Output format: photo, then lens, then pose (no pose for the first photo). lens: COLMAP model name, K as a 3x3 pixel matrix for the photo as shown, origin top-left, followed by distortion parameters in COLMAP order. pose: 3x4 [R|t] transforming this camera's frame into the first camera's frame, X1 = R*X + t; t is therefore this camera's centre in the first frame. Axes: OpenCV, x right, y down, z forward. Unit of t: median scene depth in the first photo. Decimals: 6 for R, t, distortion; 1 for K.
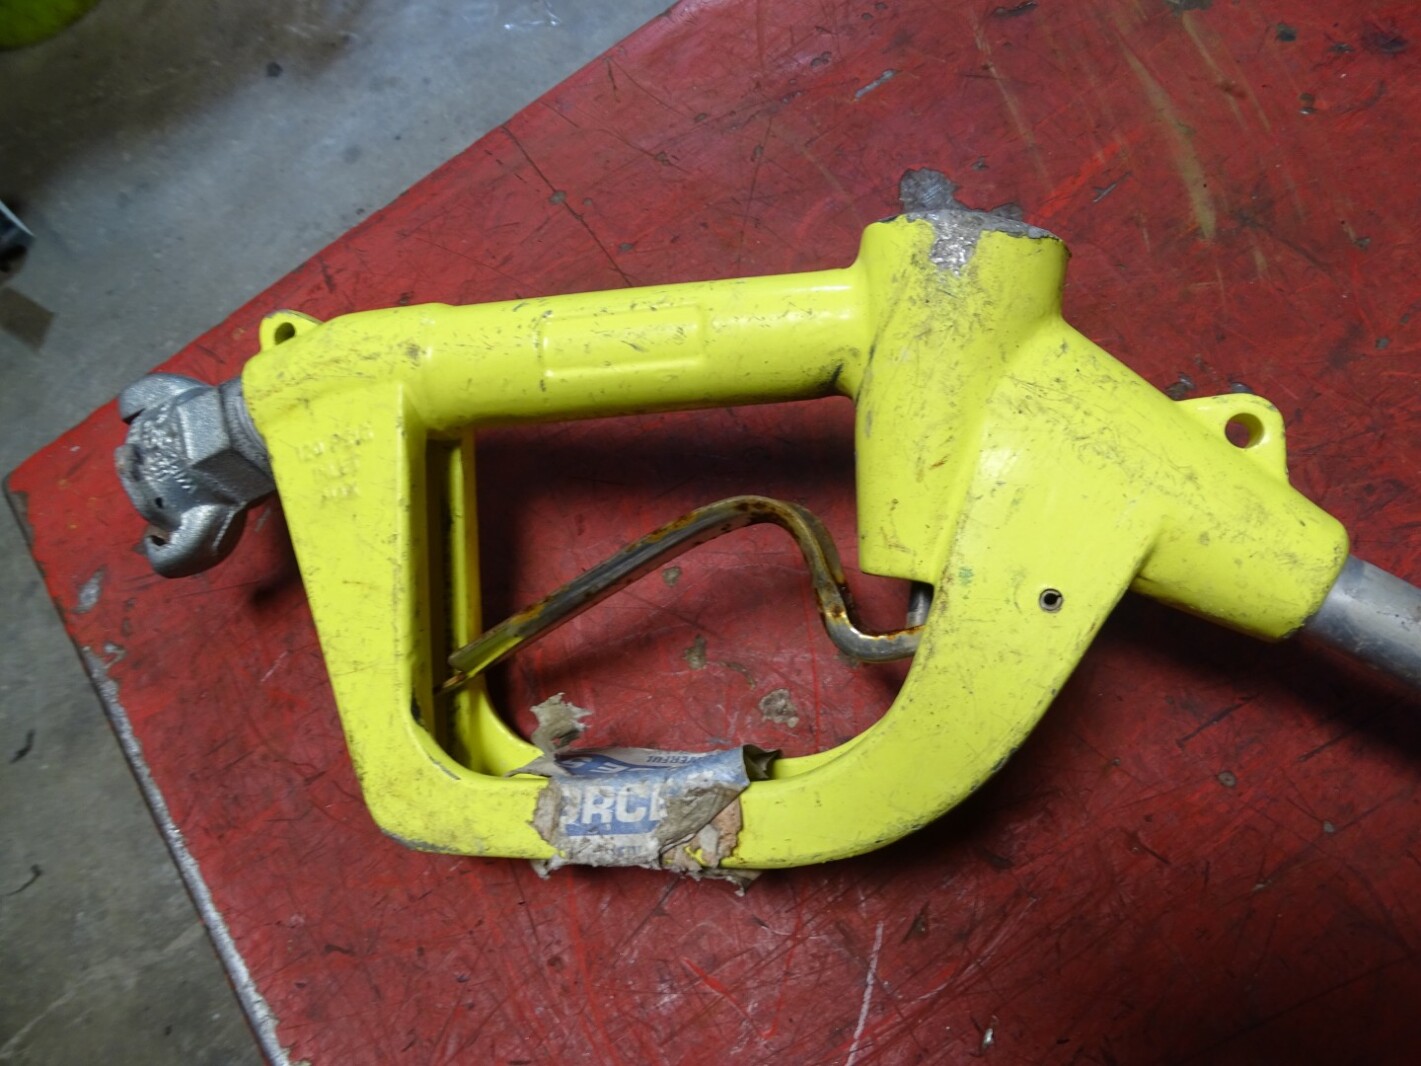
lens RADIAL K [[1087.3, 0, 710.4], [0, 1087.3, 534.1], [0, 0, 1]] dist [-0.001045, -0.000199]
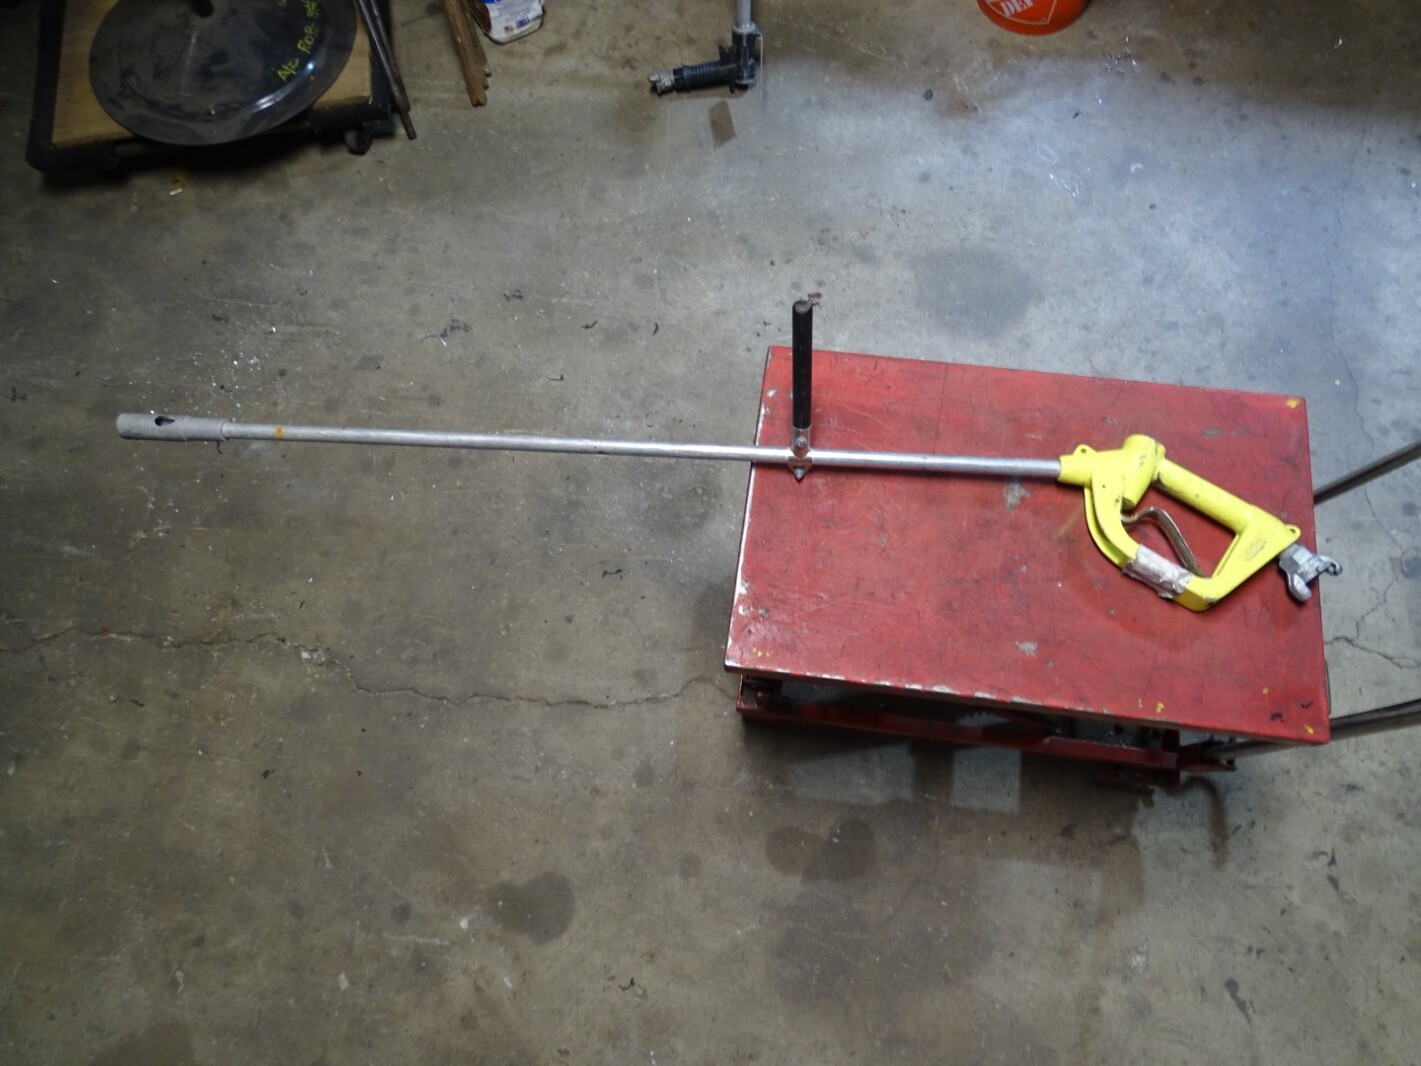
lens RADIAL K [[1087.3, 0, 710.3], [0, 1087.3, 532.7], [0, 0, 1]] dist [-0.001045, -0.000199]
pose [[0.697818, 0.708242, -0.106974, 0.006808], [-0.687540, 0.704189, 0.177218, -0.032339], [0.200843, -0.050117, 0.978341, -0.709635]]
